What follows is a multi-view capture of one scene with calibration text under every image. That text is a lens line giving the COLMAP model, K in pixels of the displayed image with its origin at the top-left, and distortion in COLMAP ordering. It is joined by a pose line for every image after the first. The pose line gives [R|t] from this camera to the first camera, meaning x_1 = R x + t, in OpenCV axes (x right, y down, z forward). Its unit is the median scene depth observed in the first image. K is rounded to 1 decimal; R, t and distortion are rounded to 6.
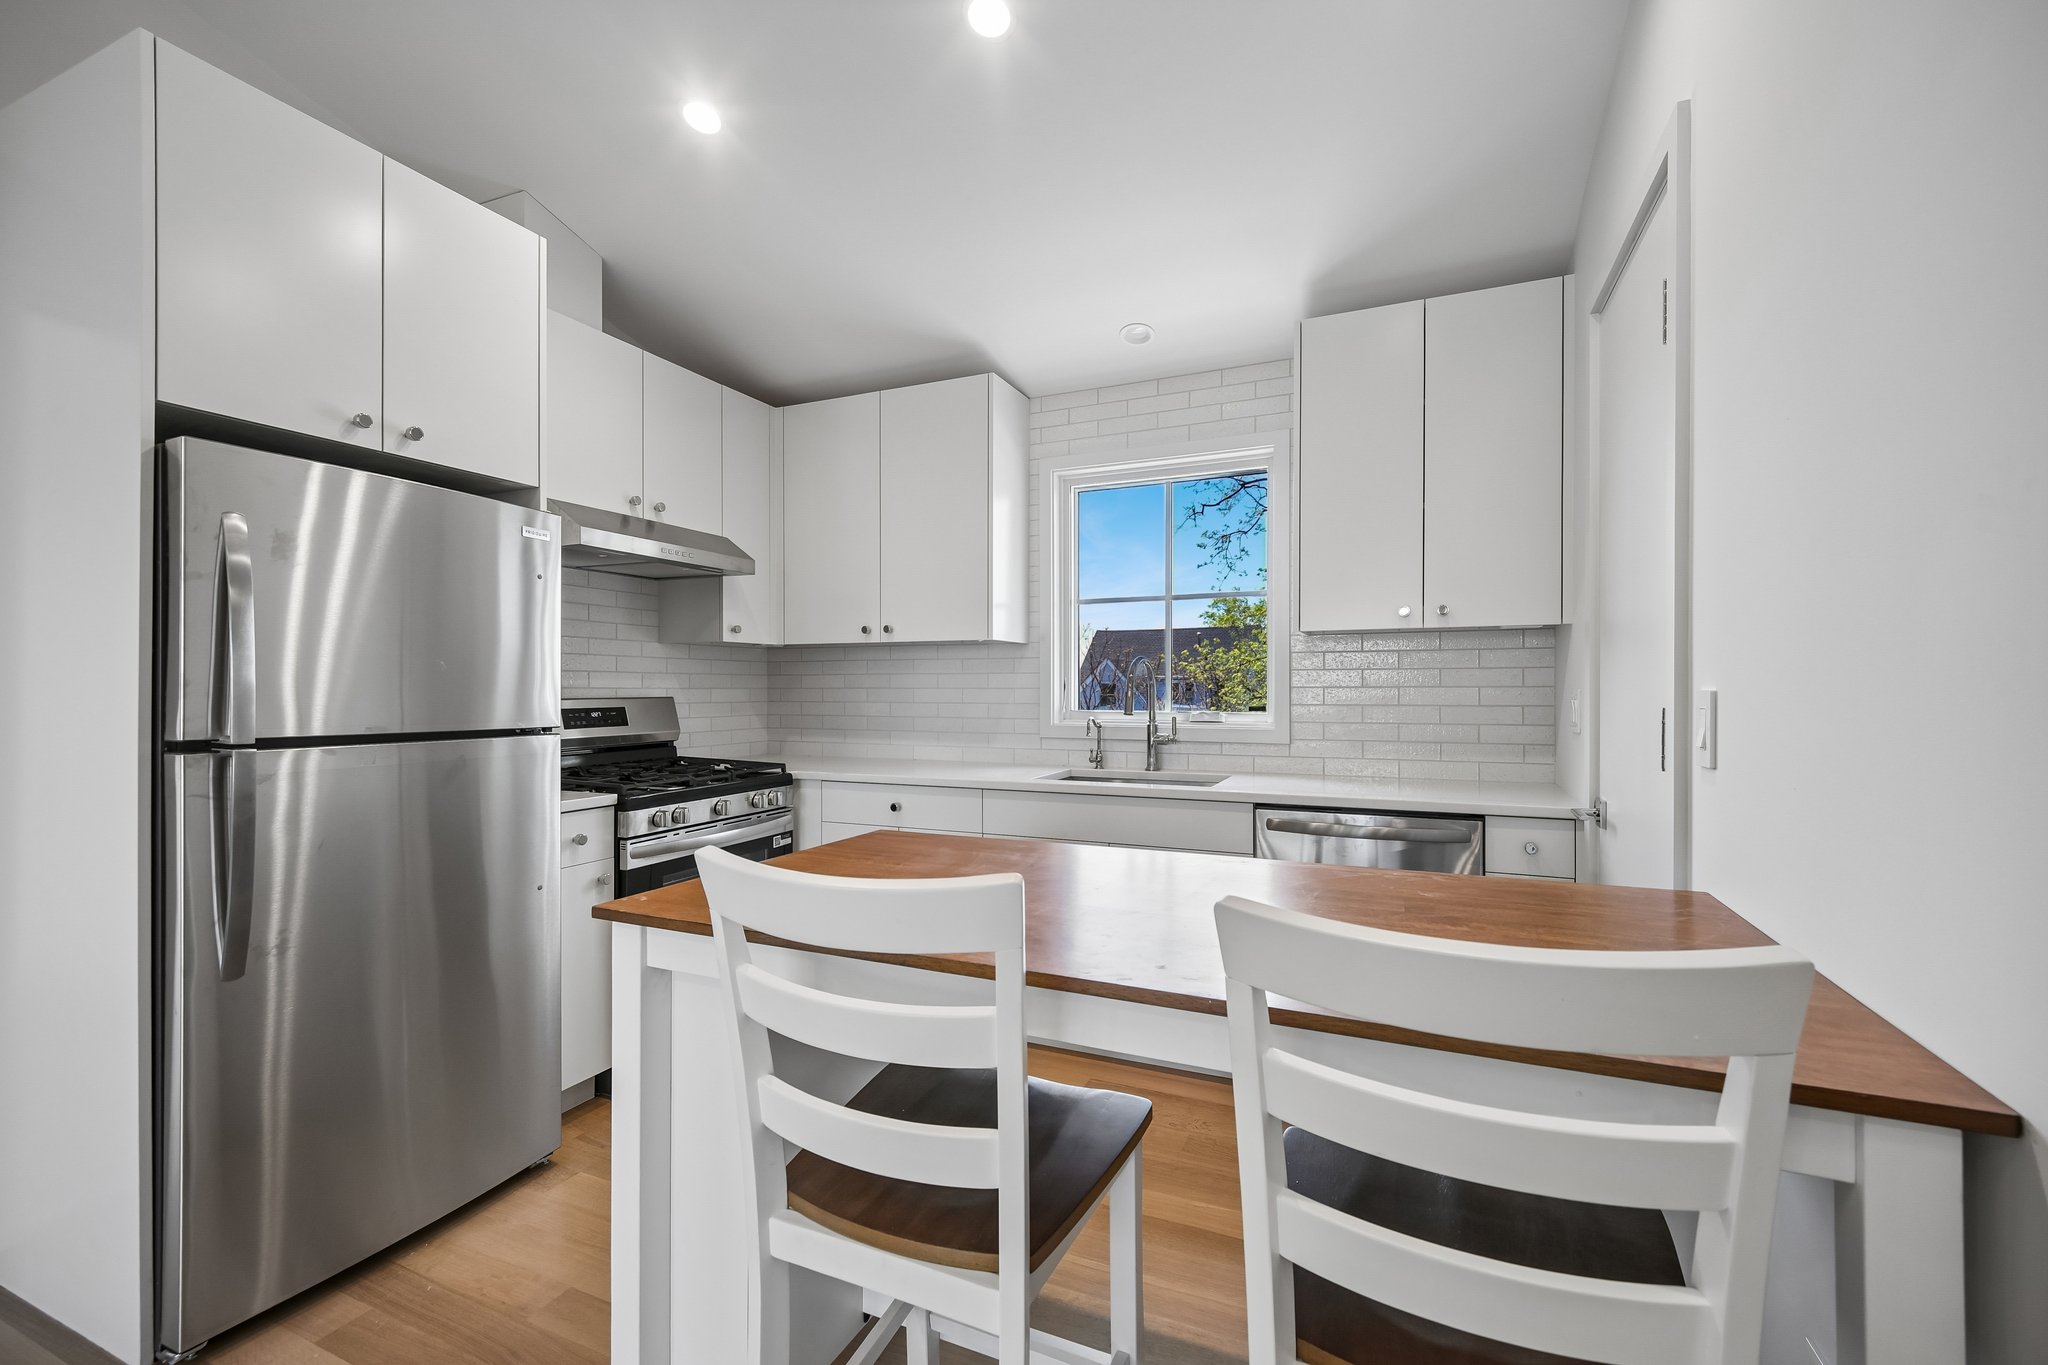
lens RADIAL K [[886.6, 0, 1040.5], [0, 886.6, 692.4], [0, 0, 1]] dist [0.002045, 0.000037]
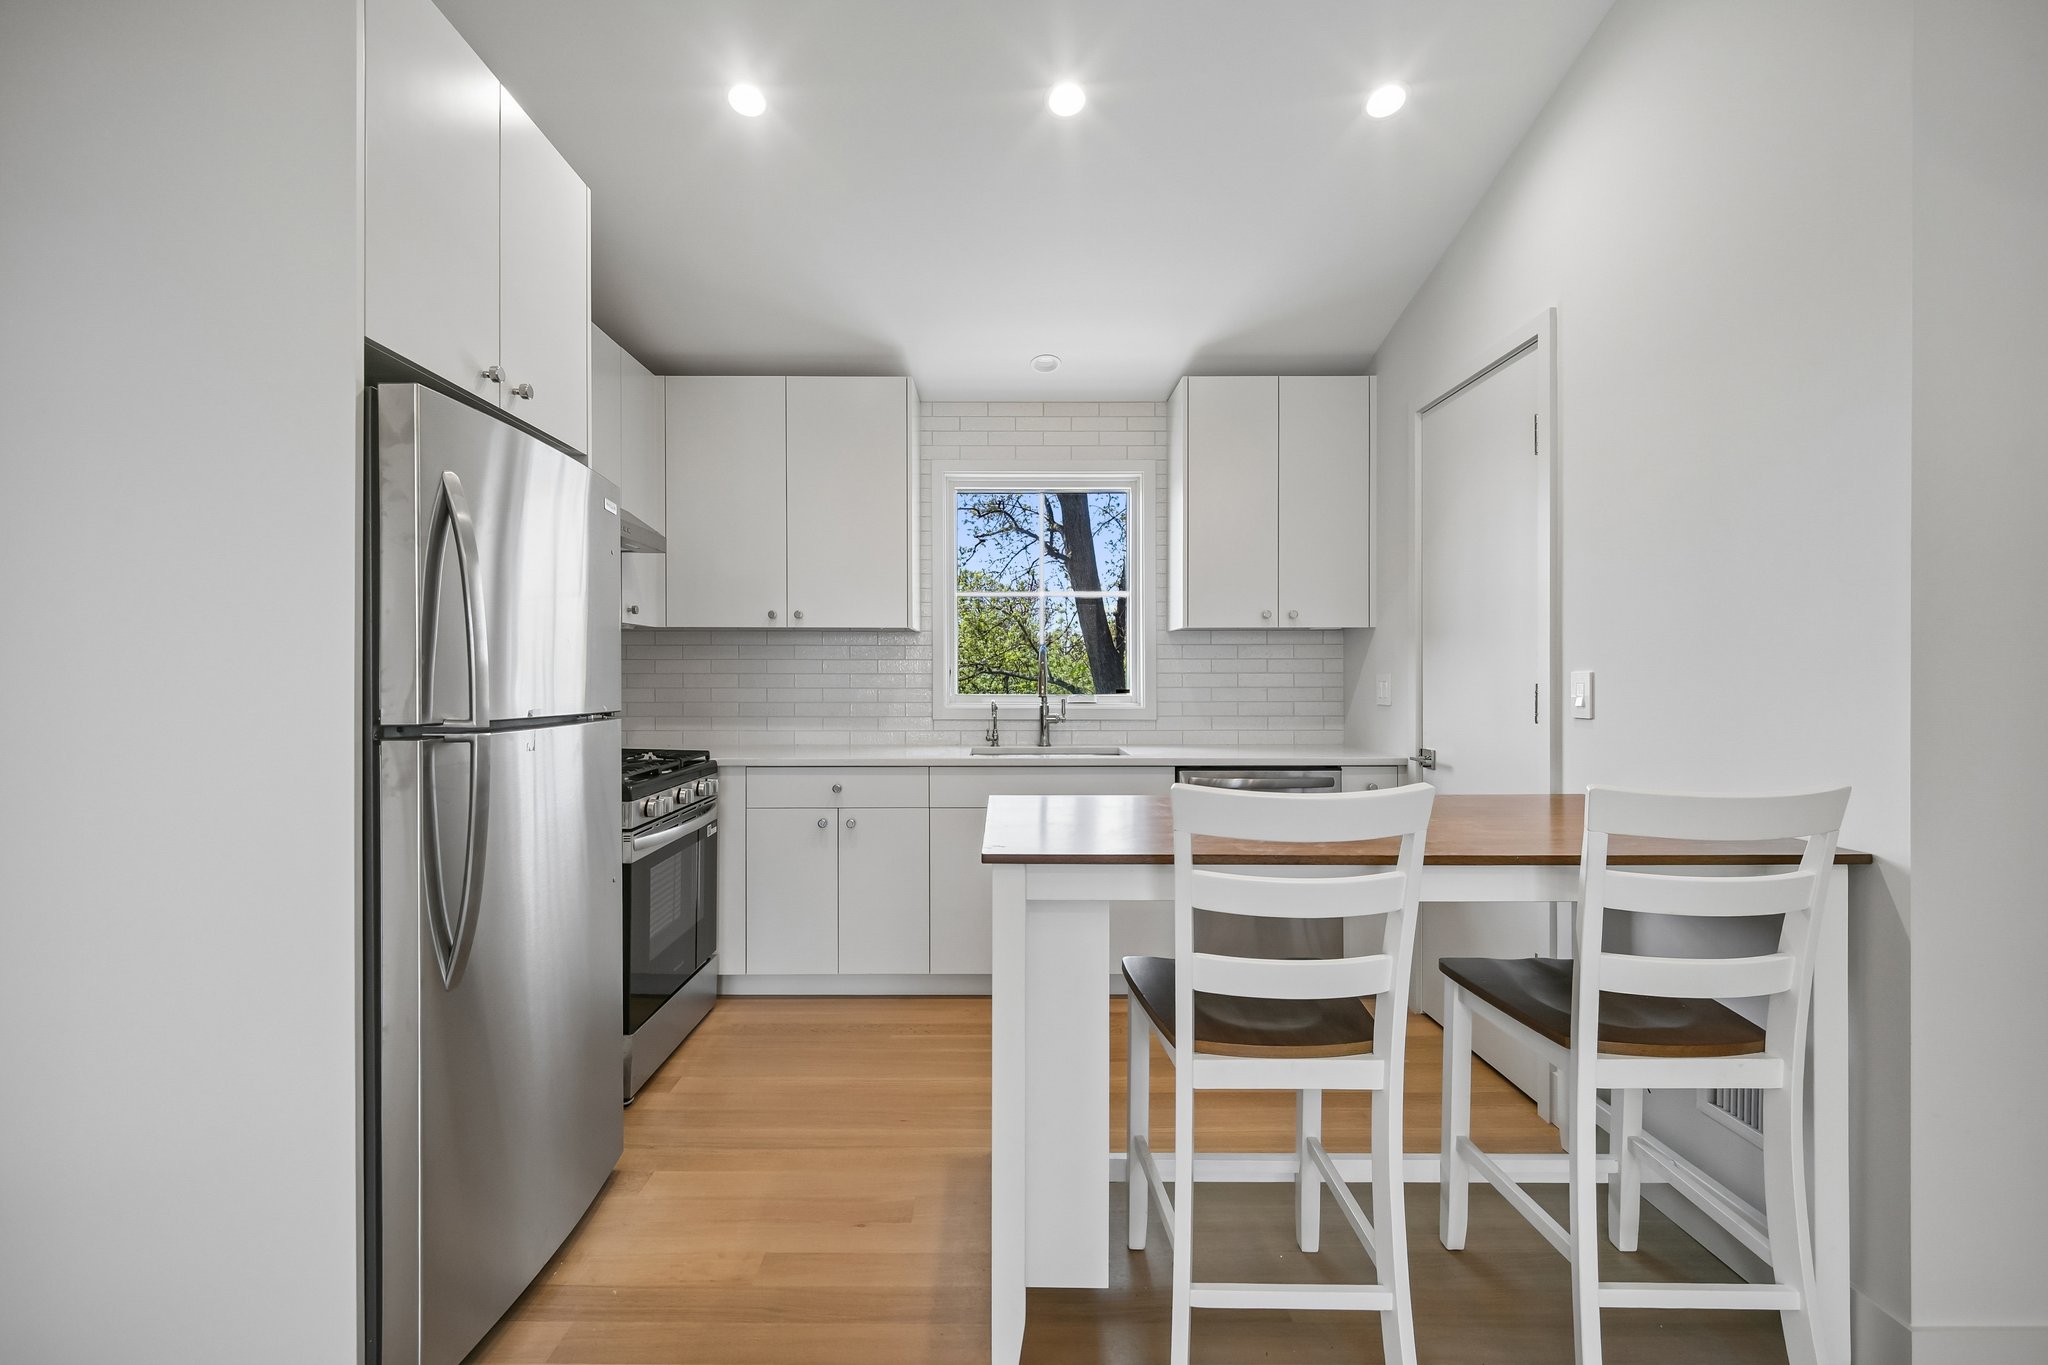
lens RADIAL K [[906.6, 0, 1024.0], [0, 906.6, 682.5], [0, 0, 1]] dist [0.020341, -0.011754]
pose [[0.904489, -0.001764, 0.426493, -0.399982], [0.001693, 0.999998, 0.000546, 0.005695], [-0.426493, 0.000228, 0.904491, -0.043974]]
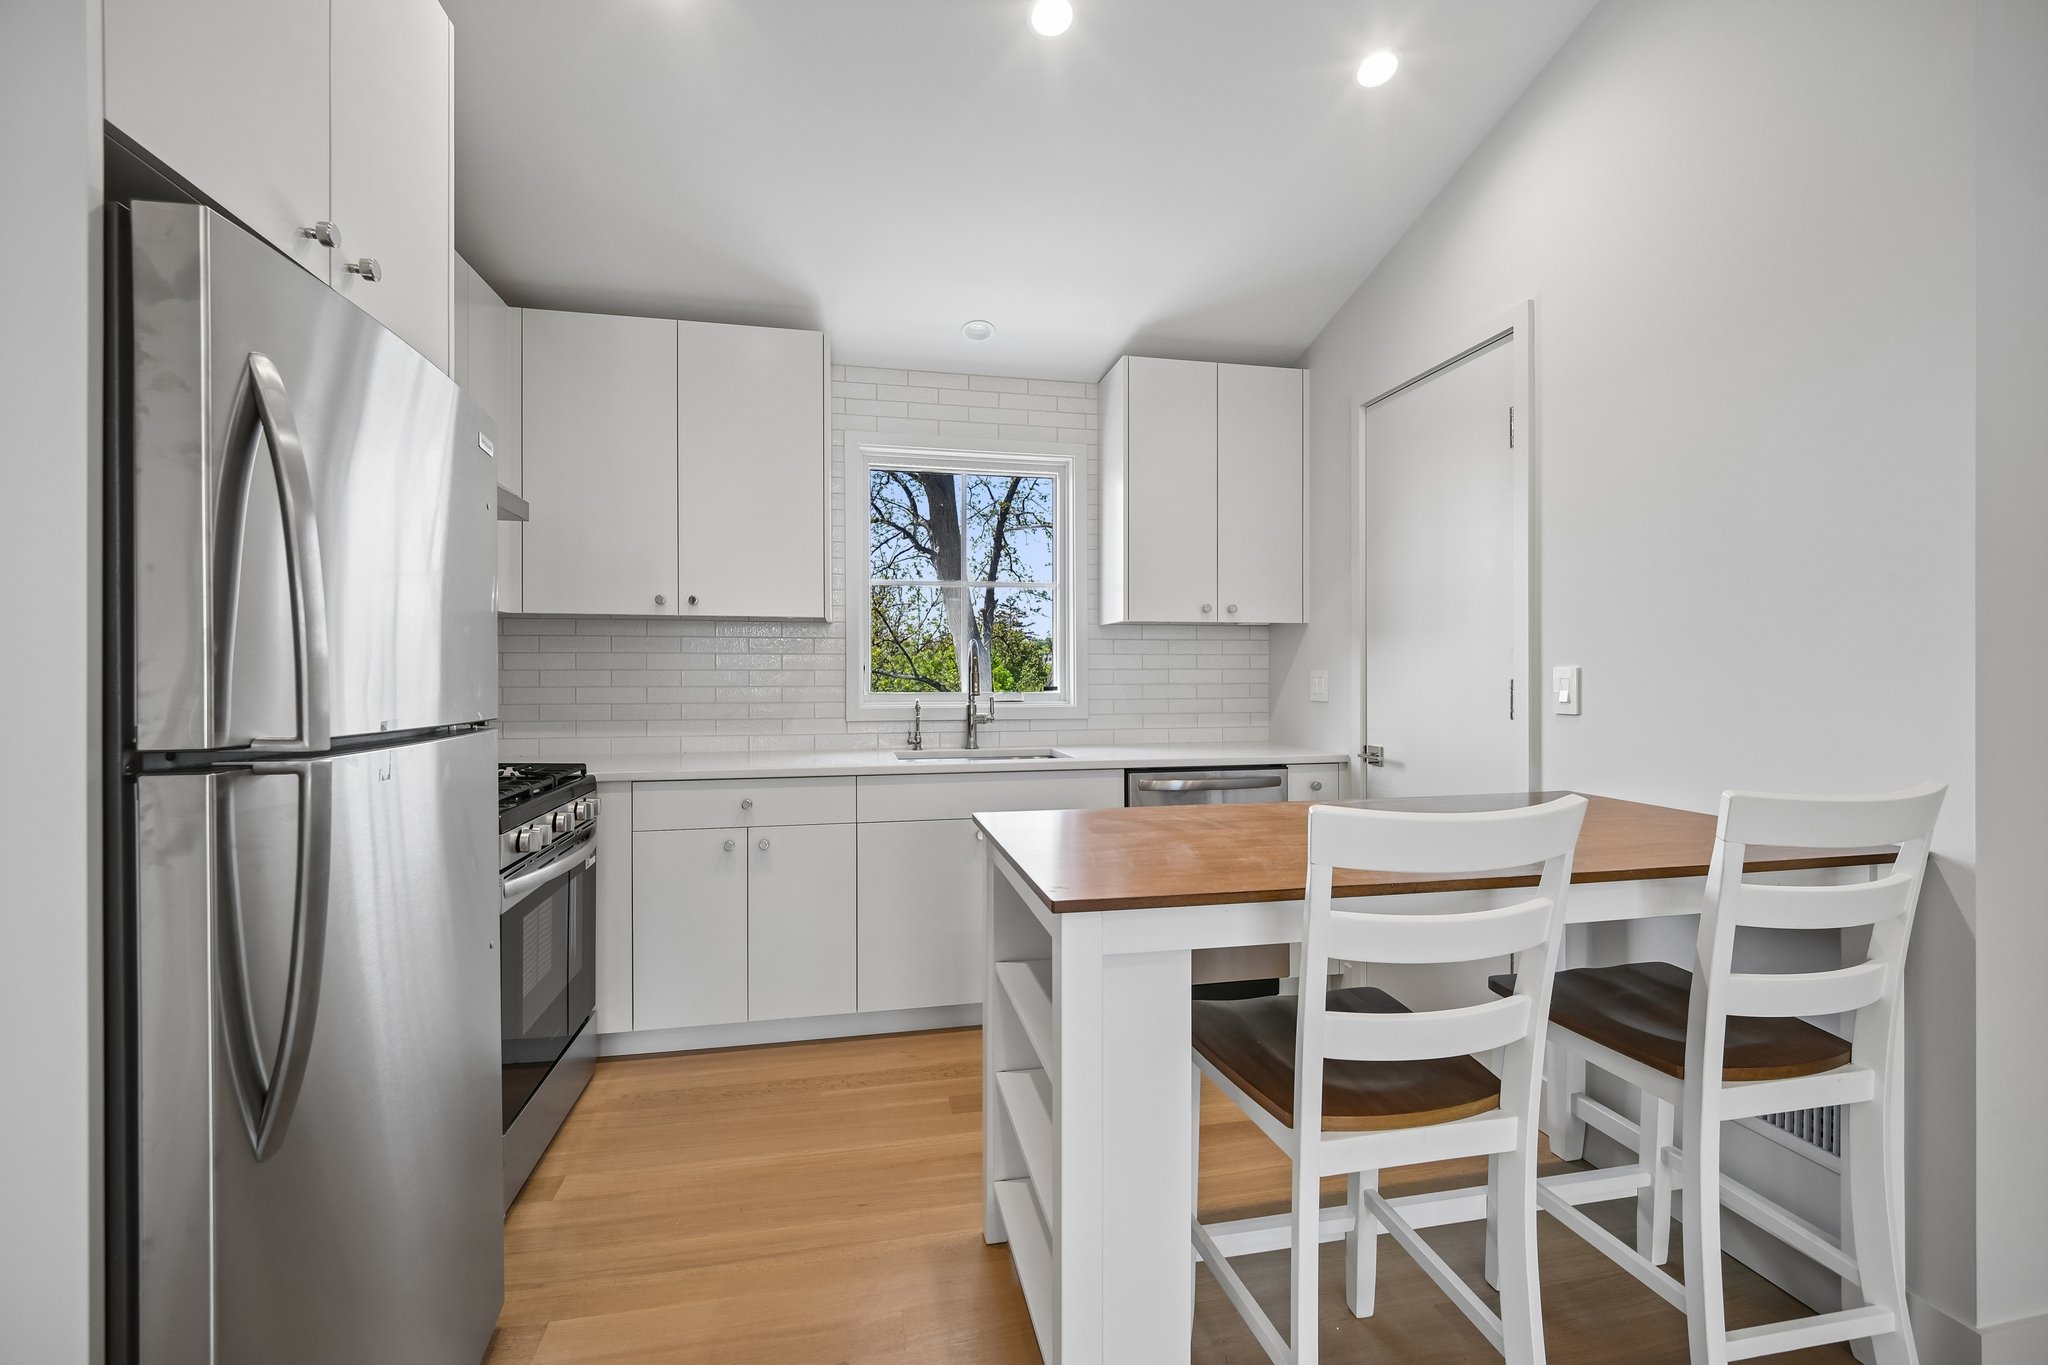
lens RADIAL K [[884.7, 0, 1048.6], [0, 884.7, 676.6], [0, 0, 1]] dist [0.000020, 0.000191]
pose [[0.796648, -0.001842, 0.604440, -0.436636], [0.003916, 0.999990, -0.002114, 0.005563], [-0.604430, 0.004051, 0.796648, 0.116668]]
